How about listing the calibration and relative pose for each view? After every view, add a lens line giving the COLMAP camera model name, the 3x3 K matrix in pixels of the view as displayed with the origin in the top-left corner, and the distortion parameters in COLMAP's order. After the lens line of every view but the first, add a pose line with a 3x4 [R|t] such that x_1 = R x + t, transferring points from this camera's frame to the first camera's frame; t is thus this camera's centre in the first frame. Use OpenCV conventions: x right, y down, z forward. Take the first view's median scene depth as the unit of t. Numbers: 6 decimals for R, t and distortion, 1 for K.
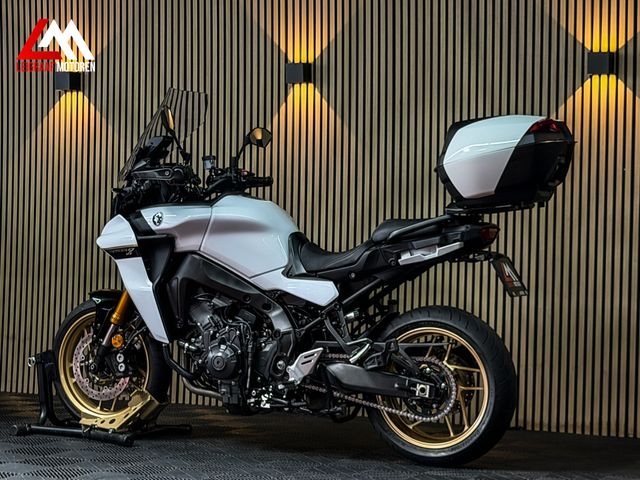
lens RADIAL K [[1412.5, 0, 333.8], [0, 1412.5, 239.1], [0, 0, 1]] dist [0.130102, 0.000000]
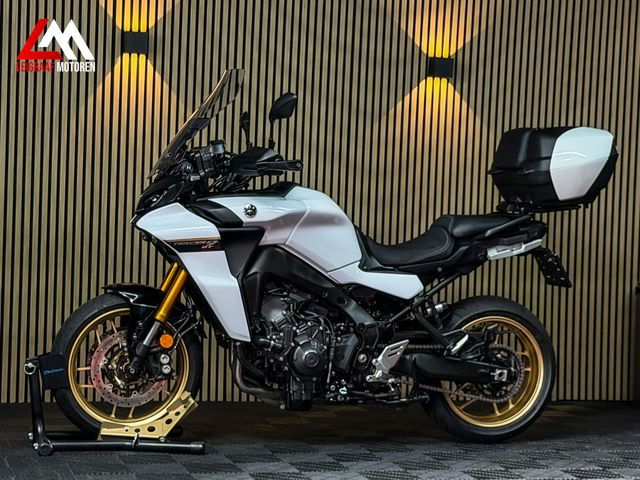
lens RADIAL K [[1412.5, 0, 327.1], [0, 1412.5, 239.7], [0, 0, 1]] dist [0.130102, 0.000000]
pose [[0.741149, -0.002099, 0.671337, -0.717674], [-0.027395, 0.999068, 0.033368, -0.027483], [-0.670781, -0.043122, 0.740400, 0.271303]]
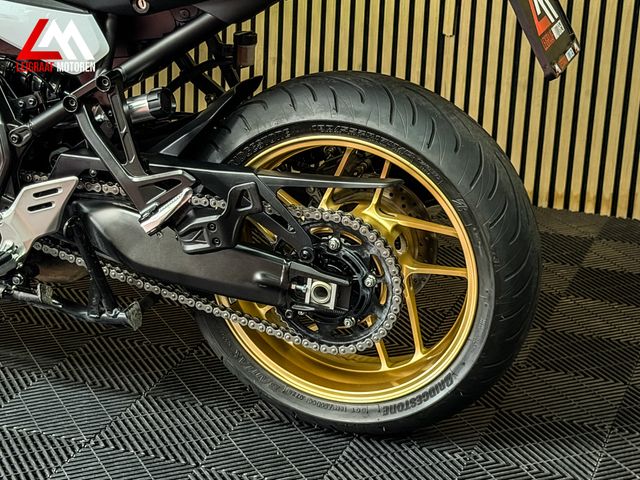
lens RADIAL K [[1412.5, 0, 342.1], [0, 1412.5, 241.4], [0, 0, 1]] dist [0.130102, 0.000000]
pose [[0.994703, -0.025167, 0.099667, 0.026409], [-0.010623, 0.939210, 0.343178, -0.046247], [-0.102245, -0.342419, 0.933968, 0.579535]]
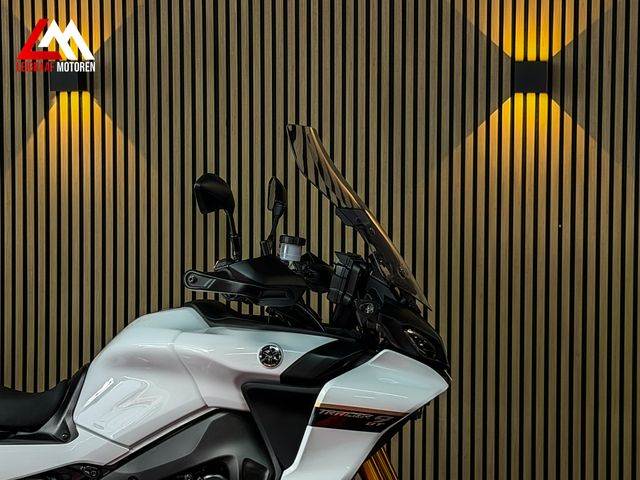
lens RADIAL K [[1412.5, 0, 319.4], [0, 1412.5, 245.8], [0, 0, 1]] dist [0.130102, 0.000000]
pose [[0.960455, -0.024495, 0.277356, -0.126538], [0.011315, 0.998734, 0.049020, -0.087750], [-0.278205, -0.043944, 0.959516, 0.406001]]
